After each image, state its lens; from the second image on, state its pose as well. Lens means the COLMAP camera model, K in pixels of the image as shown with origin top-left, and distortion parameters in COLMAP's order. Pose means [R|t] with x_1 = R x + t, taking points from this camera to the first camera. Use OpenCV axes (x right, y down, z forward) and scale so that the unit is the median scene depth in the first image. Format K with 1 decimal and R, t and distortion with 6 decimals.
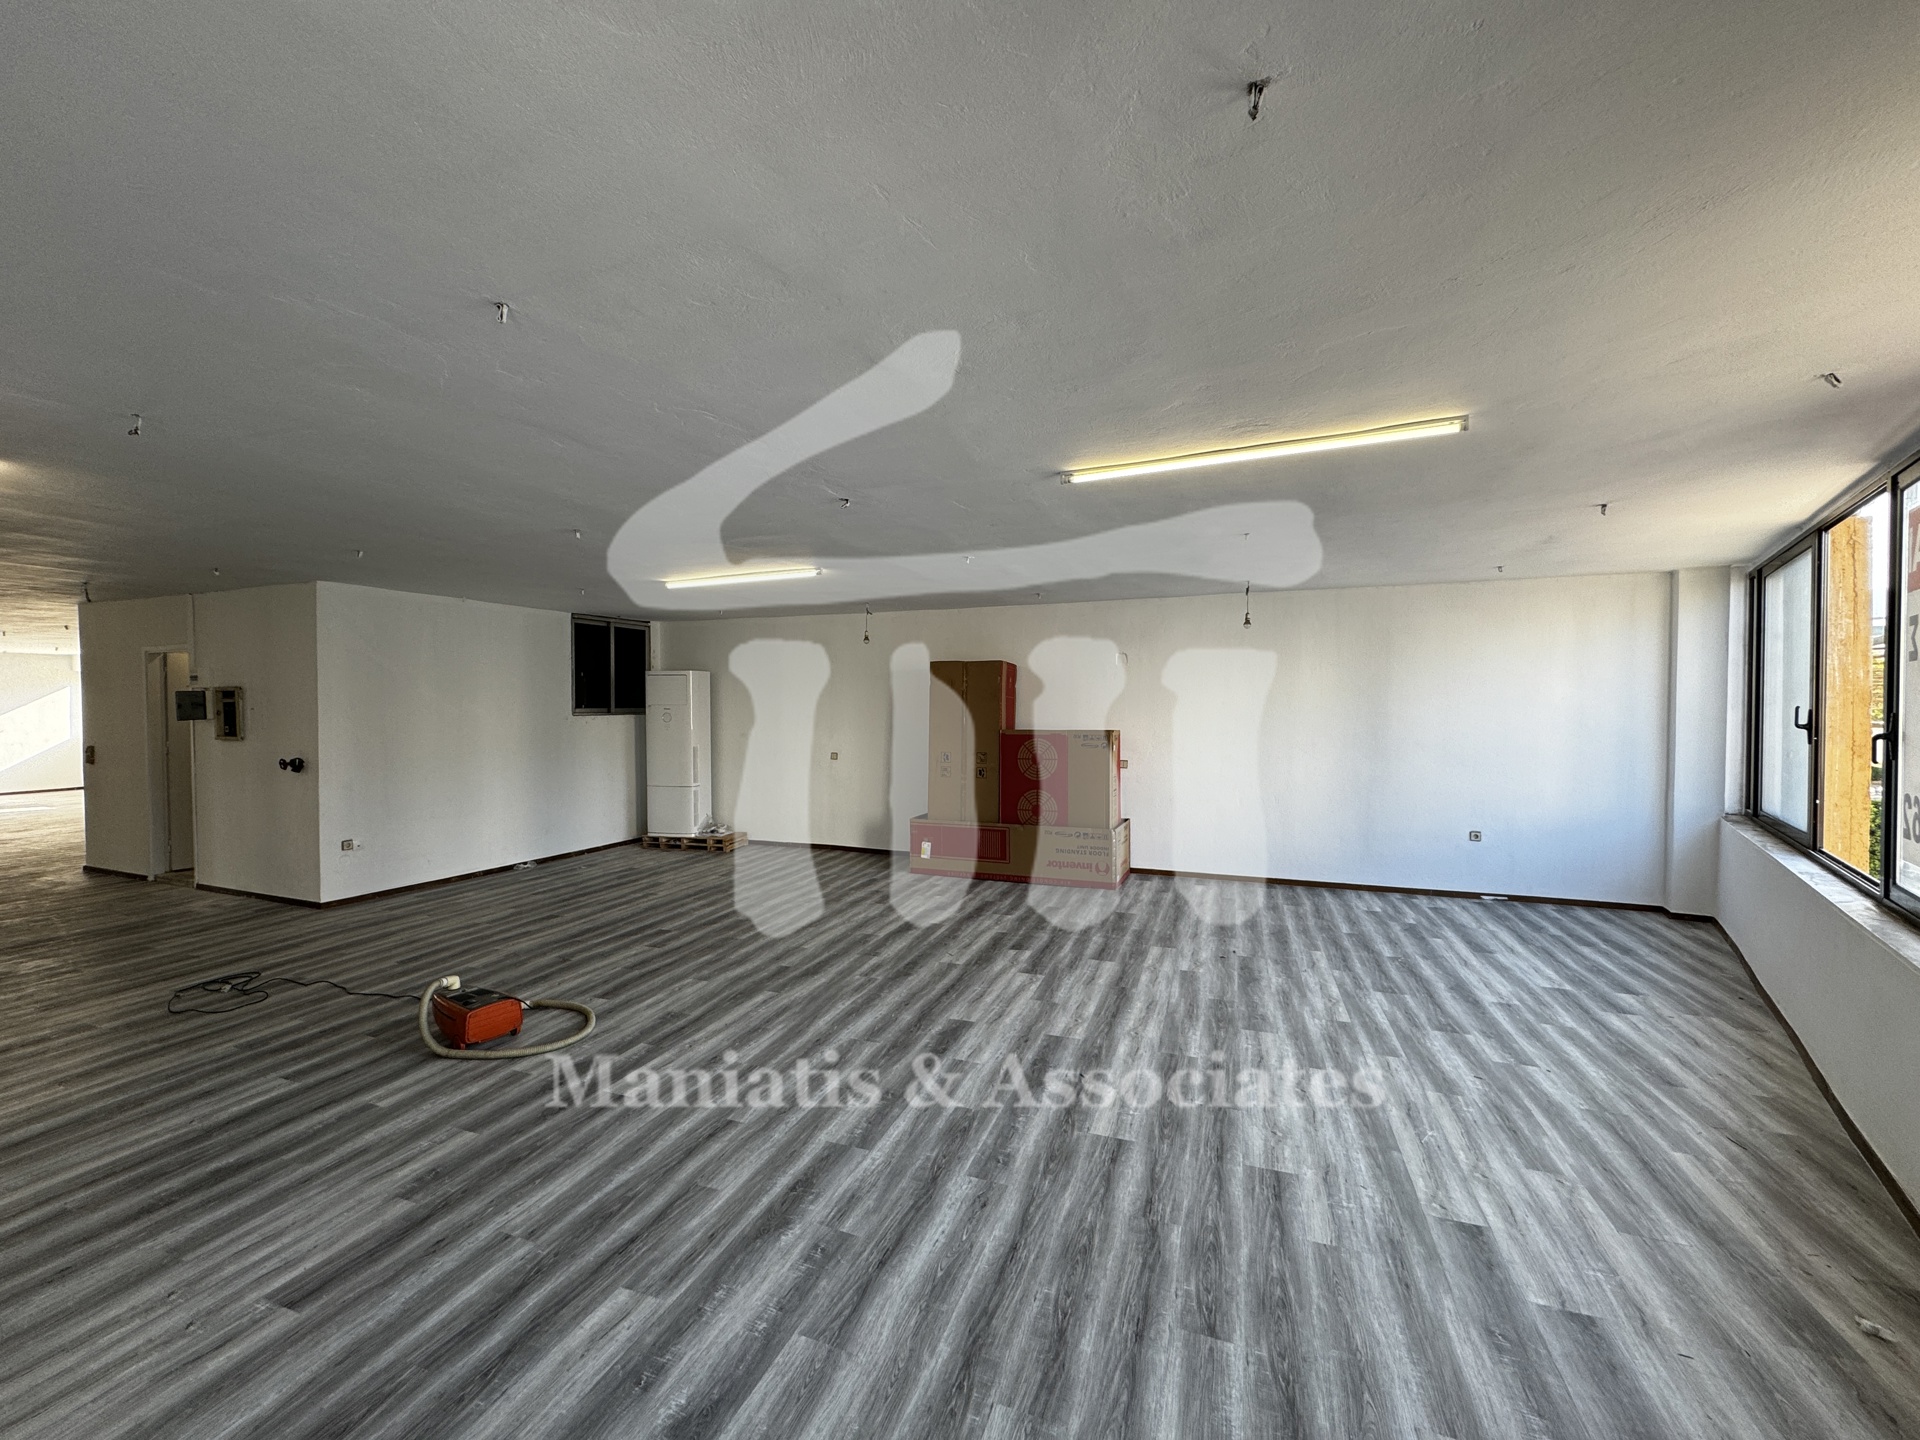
lens RADIAL K [[764.7, 0, 962.1], [0, 764.7, 722.1], [0, 0, 1]] dist [-0.000723, 0.000593]
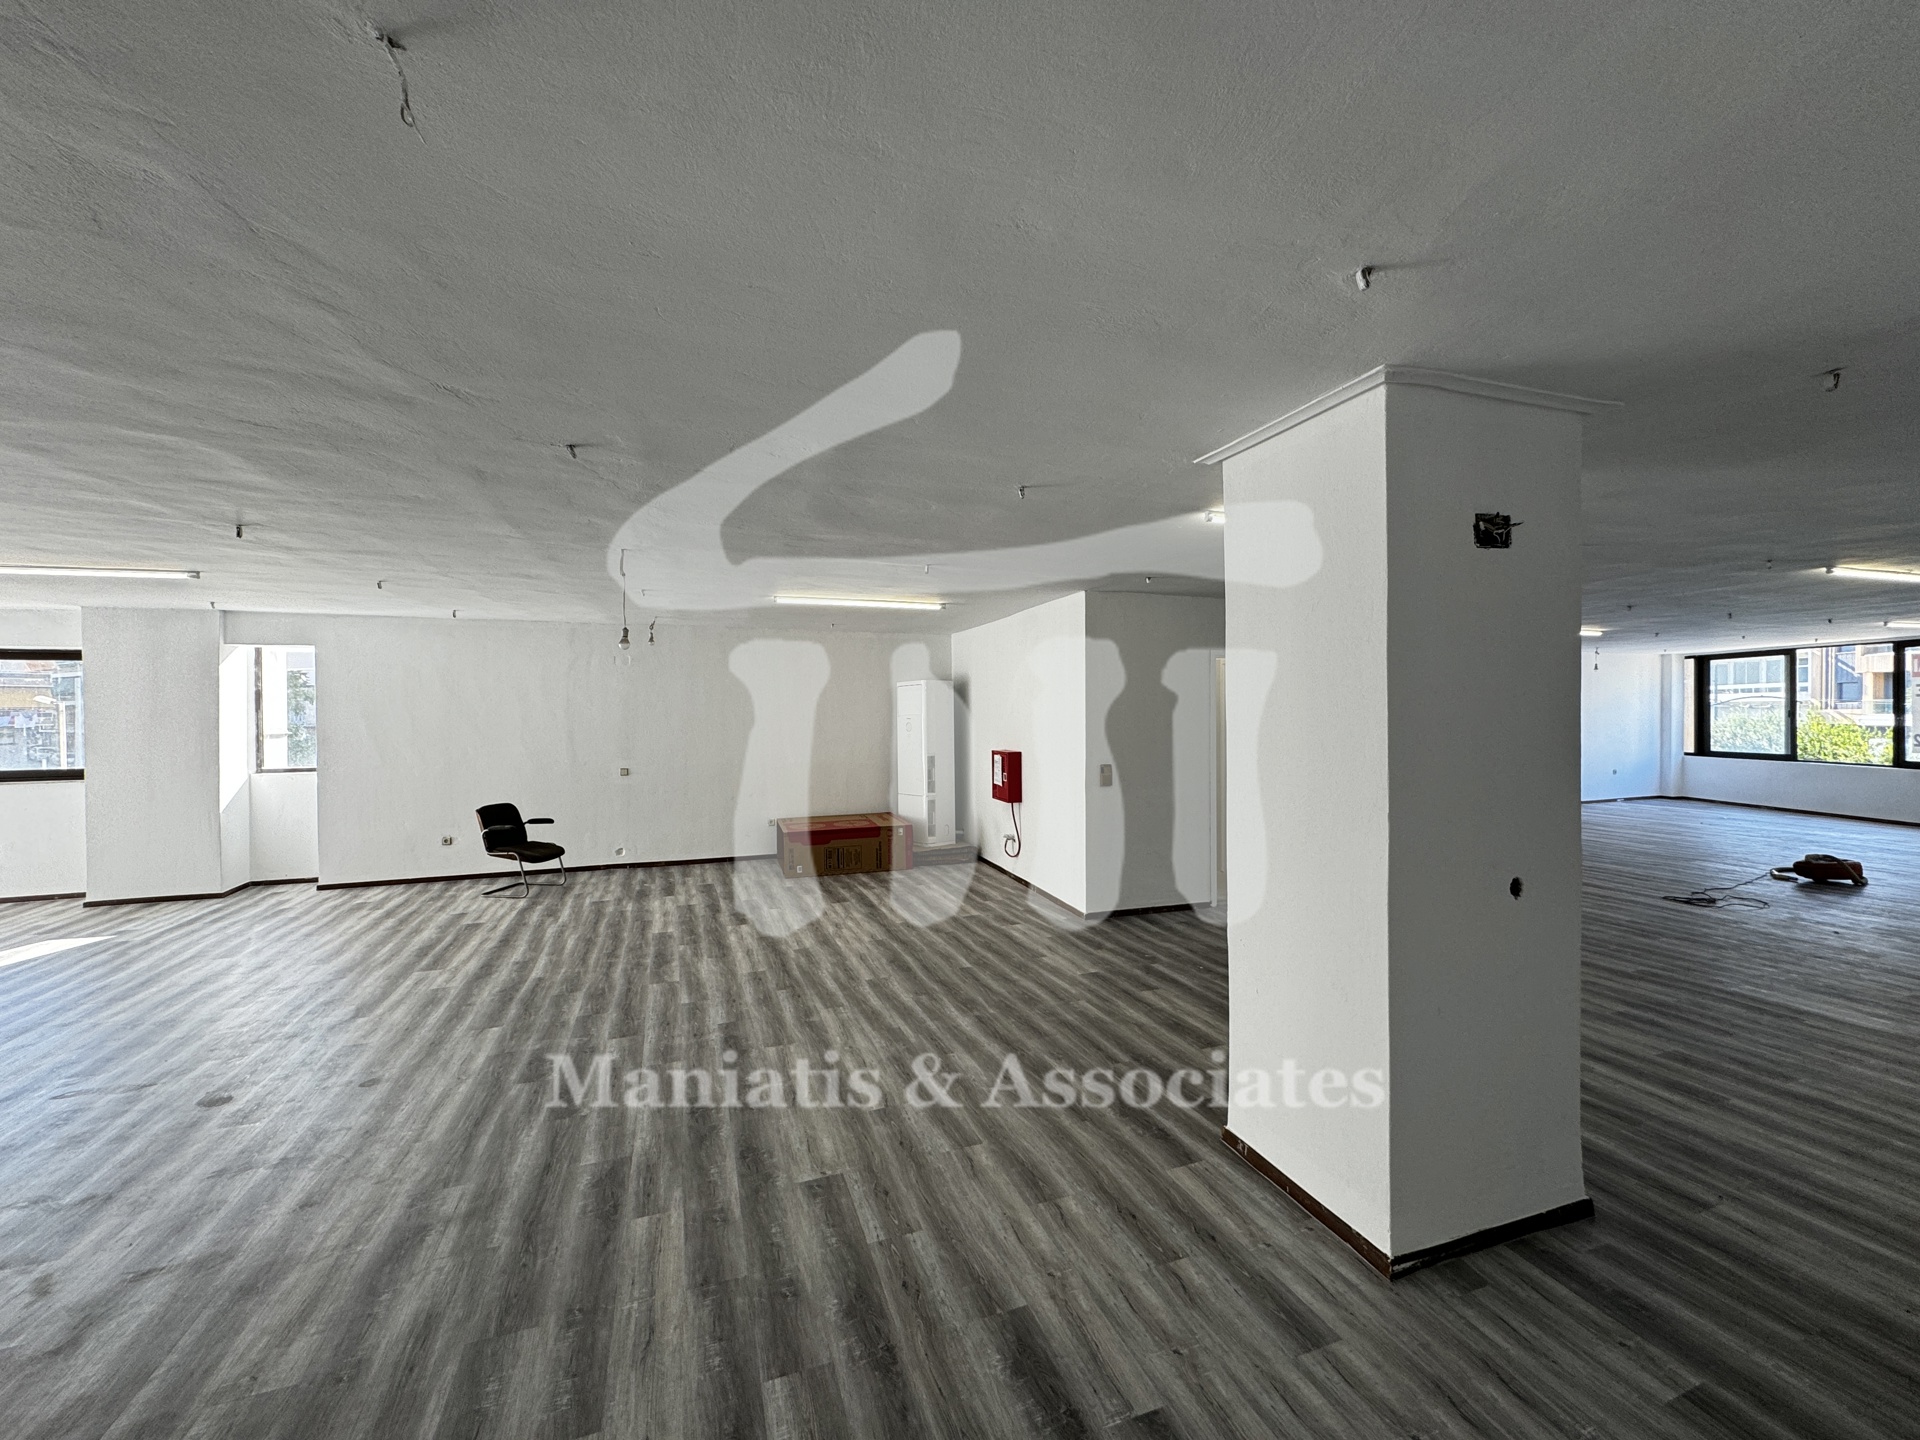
lens RADIAL K [[764.7, 0, 962.4], [0, 764.7, 722.0], [0, 0, 1]] dist [-0.000723, 0.000593]
pose [[0.762106, -0.011300, 0.647353, -2.911903], [0.020578, 0.999765, -0.006775, -0.019875], [-0.647125, 0.018484, 0.762160, 0.766360]]
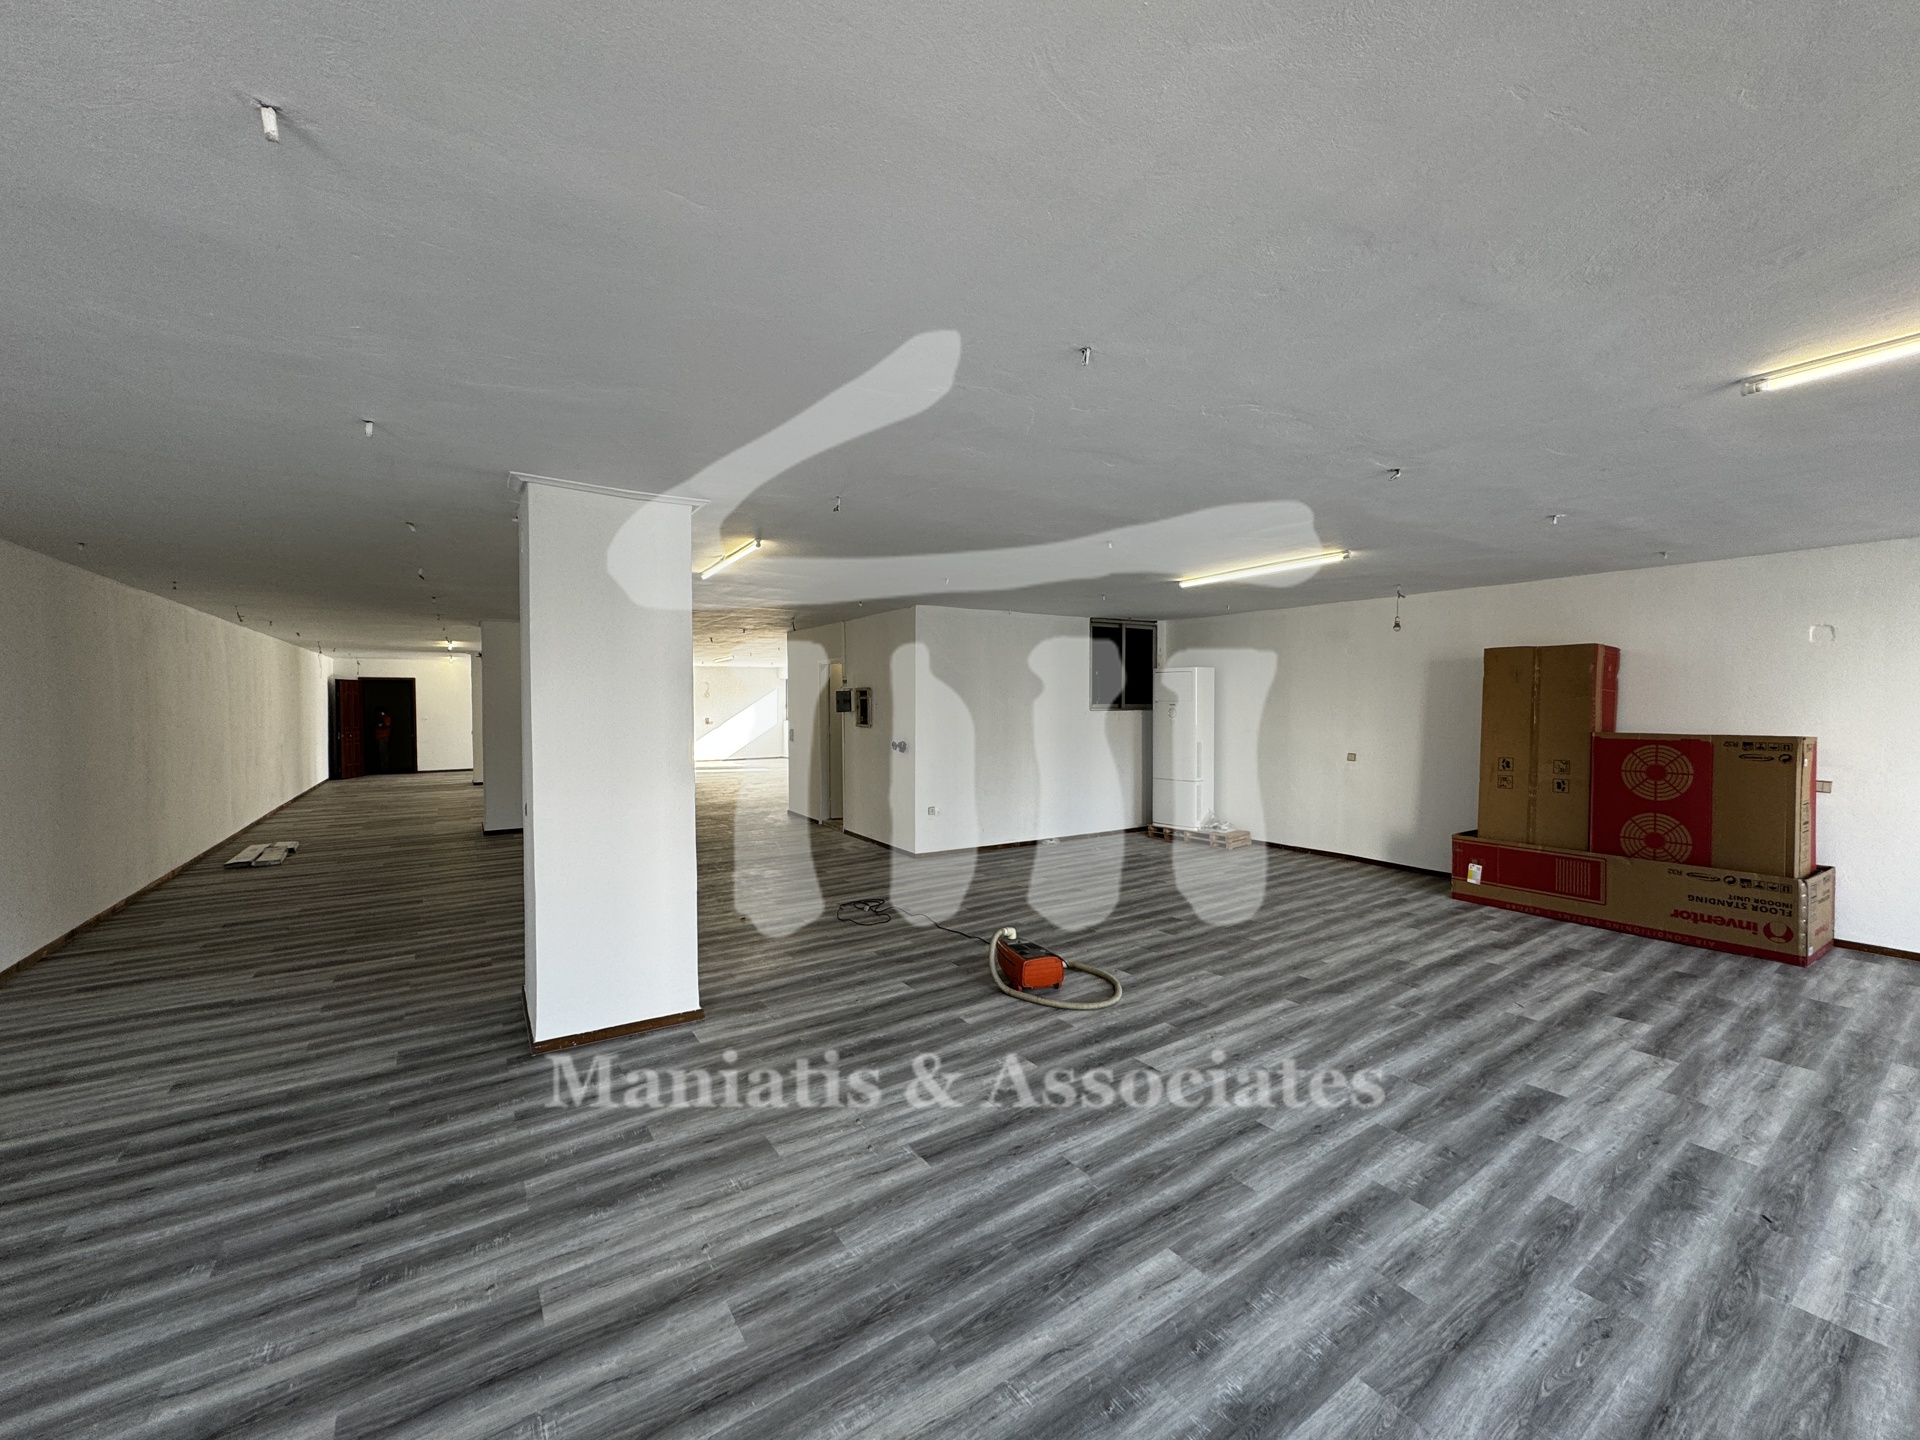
lens RADIAL K [[764.7, 0, 961.7], [0, 764.7, 720.1], [0, 0, 1]] dist [-0.000723, 0.000593]
pose [[0.814641, 0.014259, -0.579790, -0.035014], [-0.013031, 0.999895, 0.006281, 0.001266], [0.579819, 0.002438, 0.814742, -0.015324]]
